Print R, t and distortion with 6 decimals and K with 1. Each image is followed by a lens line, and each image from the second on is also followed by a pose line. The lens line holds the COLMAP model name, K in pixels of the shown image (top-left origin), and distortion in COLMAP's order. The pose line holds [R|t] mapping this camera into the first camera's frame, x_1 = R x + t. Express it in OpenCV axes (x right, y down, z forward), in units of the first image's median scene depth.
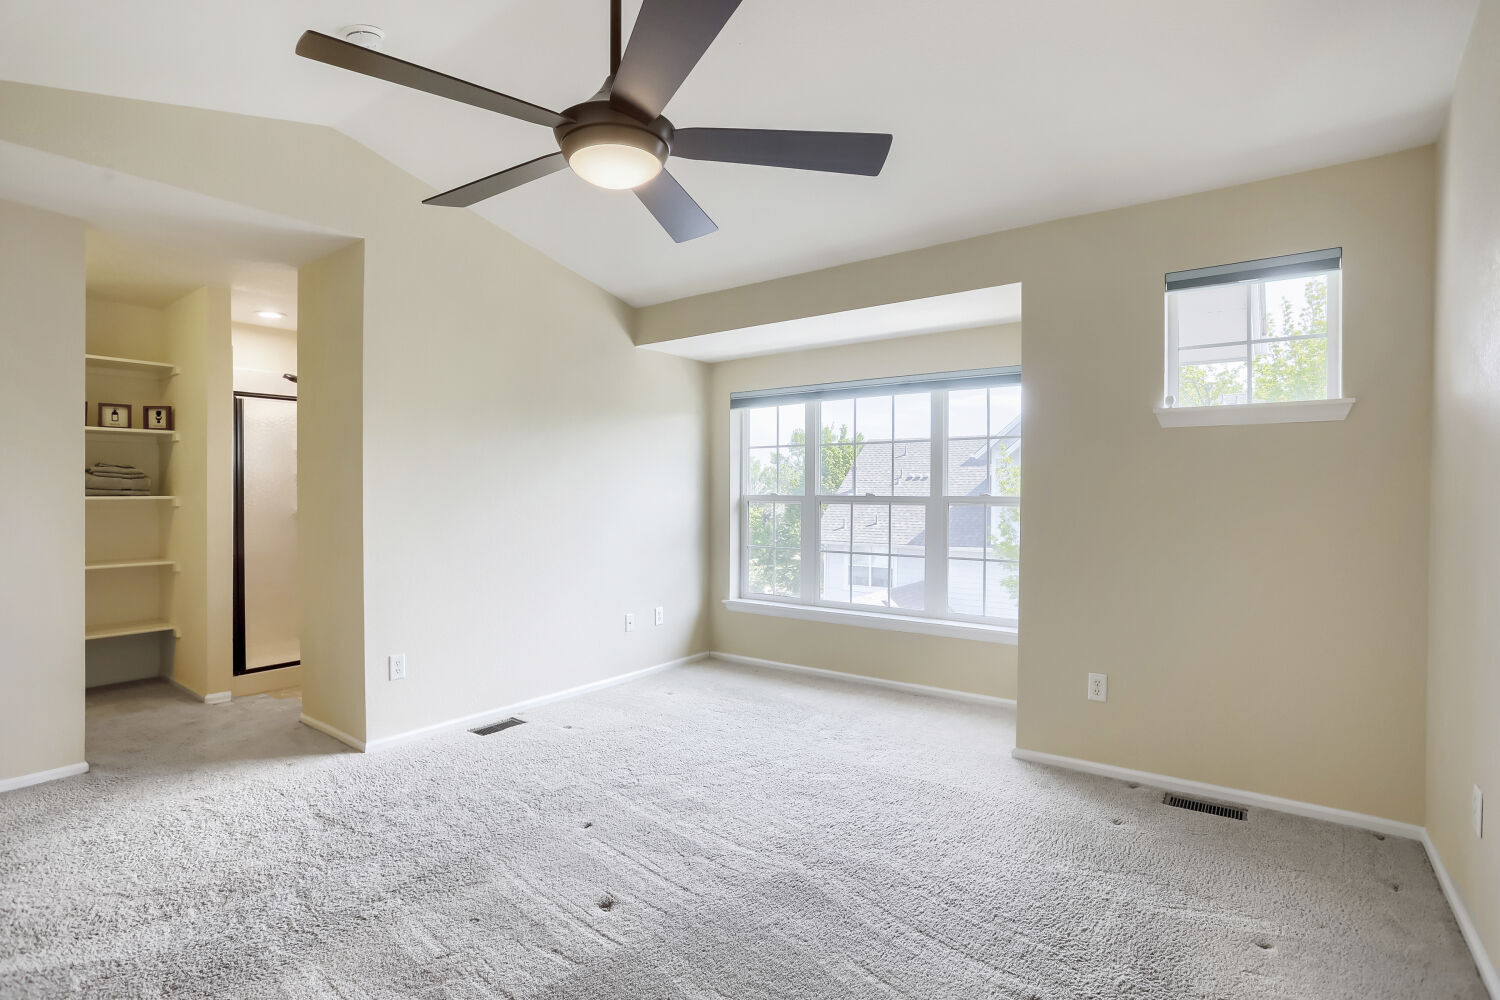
lens RADIAL K [[722.9, 0, 748.0], [0, 722.9, 502.9], [0, 0, 1]] dist [-0.046805, 0.013899]
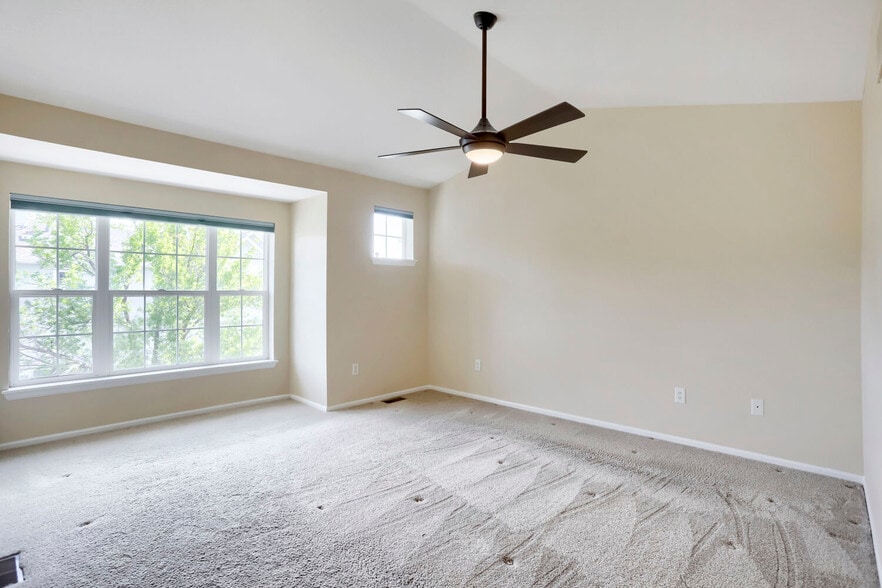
lens RADIAL K [[425.1, 0, 439.5], [0, 425.1, 289.1], [0, 0, 1]] dist [-0.046805, 0.013899]
pose [[0.143667, -0.002352, 0.989623, -0.891102], [0.008343, 0.999965, 0.001166, -0.013542], [-0.989591, 0.008089, 0.143681, 0.509595]]
